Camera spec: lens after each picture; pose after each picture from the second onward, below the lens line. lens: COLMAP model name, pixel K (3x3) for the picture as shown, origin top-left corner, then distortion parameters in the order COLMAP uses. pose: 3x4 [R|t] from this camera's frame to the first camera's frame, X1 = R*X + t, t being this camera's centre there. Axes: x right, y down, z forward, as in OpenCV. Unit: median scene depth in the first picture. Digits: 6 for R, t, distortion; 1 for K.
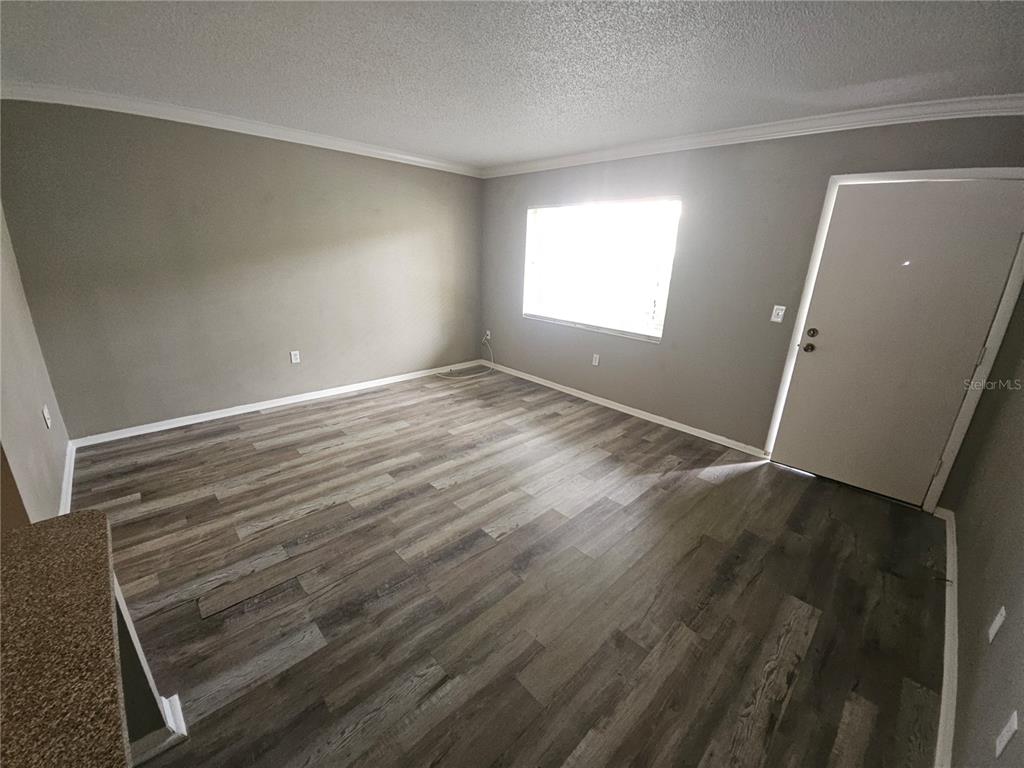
lens RADIAL K [[408.1, 0, 519.1], [0, 408.1, 382.4], [0, 0, 1]] dist [-0.006870, -0.006146]
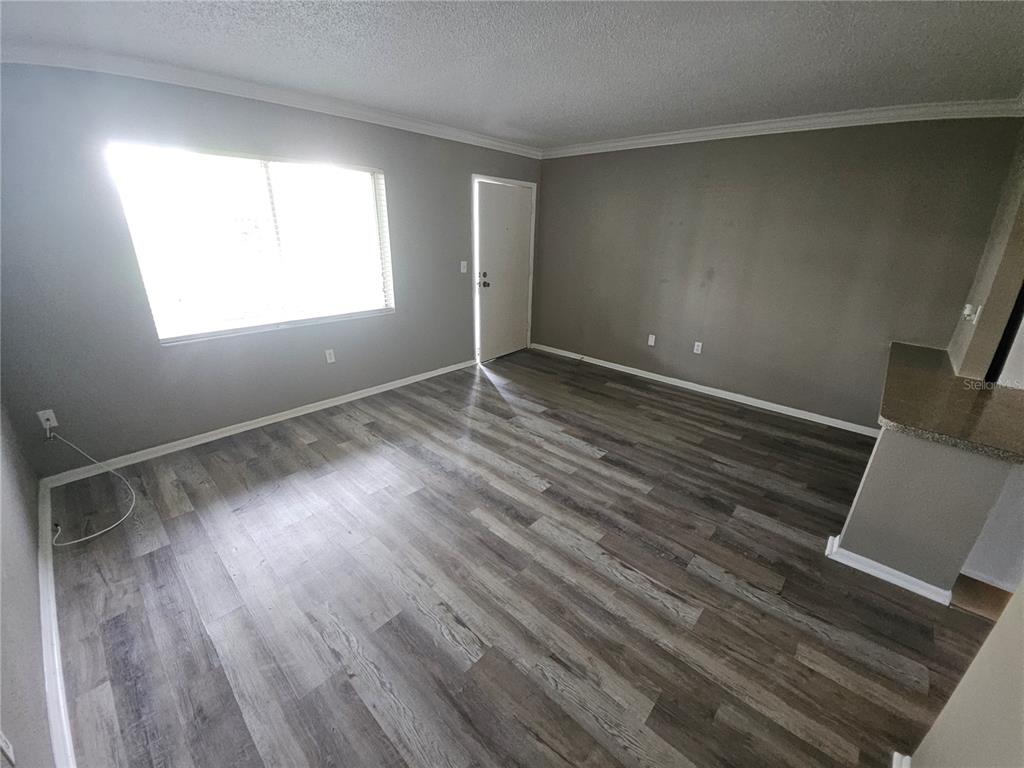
lens RADIAL K [[408.1, 0, 520.0], [0, 408.1, 380.0], [0, 0, 1]] dist [-0.006870, -0.006146]
pose [[-0.055291, -0.382319, 0.922375, -0.788951], [0.282039, 0.880187, 0.381739, -0.279840], [-0.957808, 0.281253, 0.059162, 0.742222]]
